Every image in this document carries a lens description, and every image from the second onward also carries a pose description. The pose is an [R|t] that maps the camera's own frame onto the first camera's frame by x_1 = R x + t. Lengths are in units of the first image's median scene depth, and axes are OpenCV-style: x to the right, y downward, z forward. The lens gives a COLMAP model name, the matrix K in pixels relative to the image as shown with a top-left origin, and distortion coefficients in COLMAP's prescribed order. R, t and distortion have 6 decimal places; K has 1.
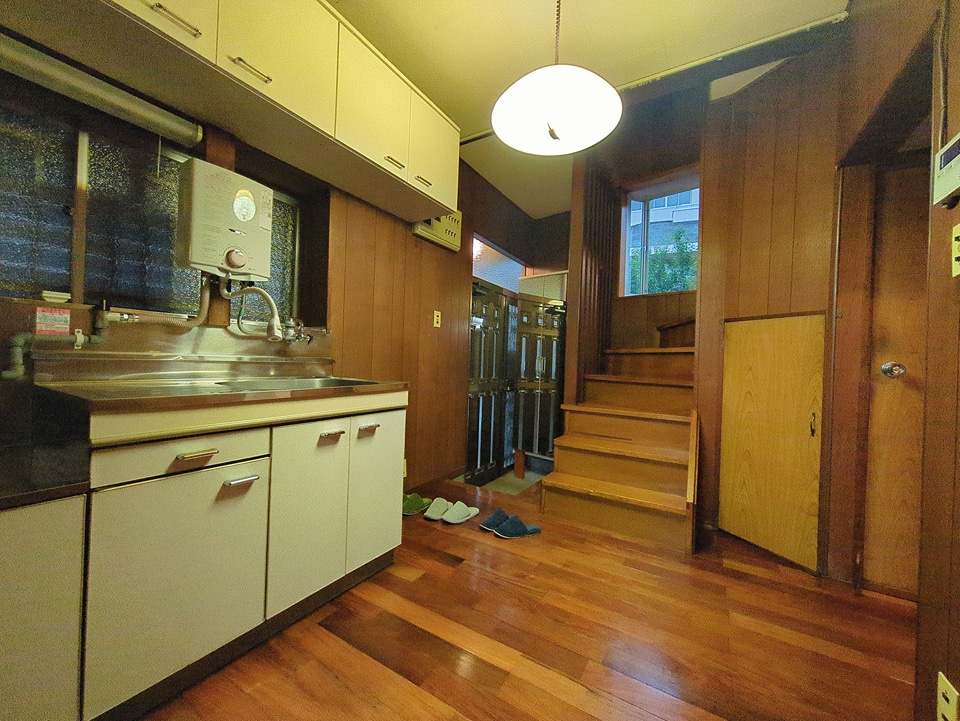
lens RADIAL K [[372.9, 0, 480.0], [0, 372.9, 360.5], [0, 0, 1]] dist [-0.001310, -0.000053]
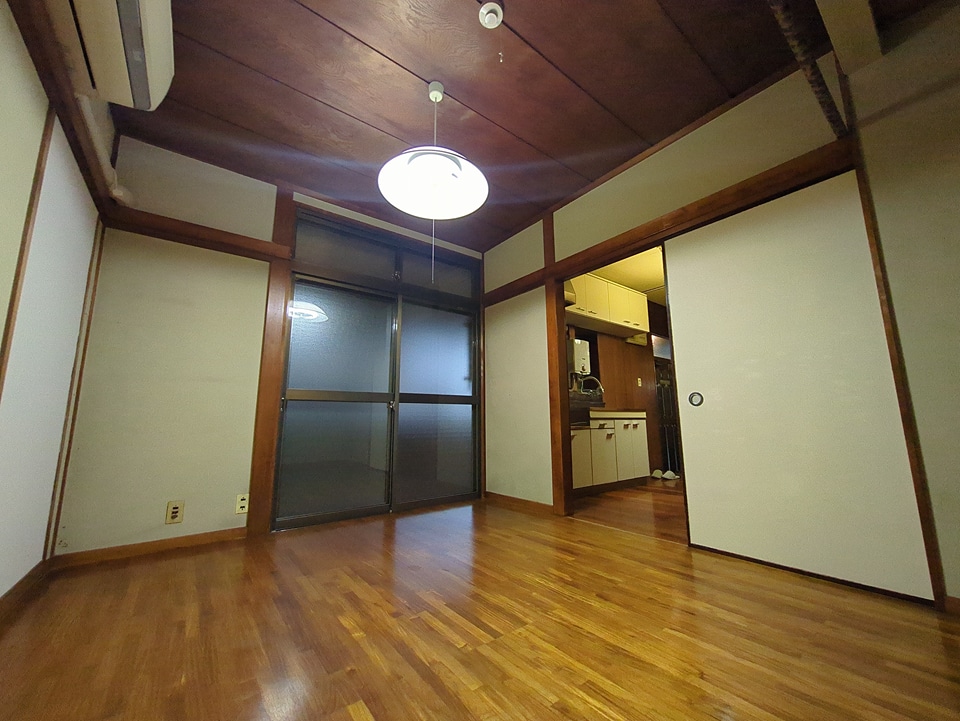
lens RADIAL K [[376.7, 0, 482.7], [0, 376.7, 360.1], [0, 0, 1]] dist [0.000903, 0.000239]
pose [[0.933039, -0.100987, -0.345312, -0.358498], [0.039959, 0.982947, -0.179494, 0.175341], [0.357550, 0.153676, 0.921163, -2.072027]]
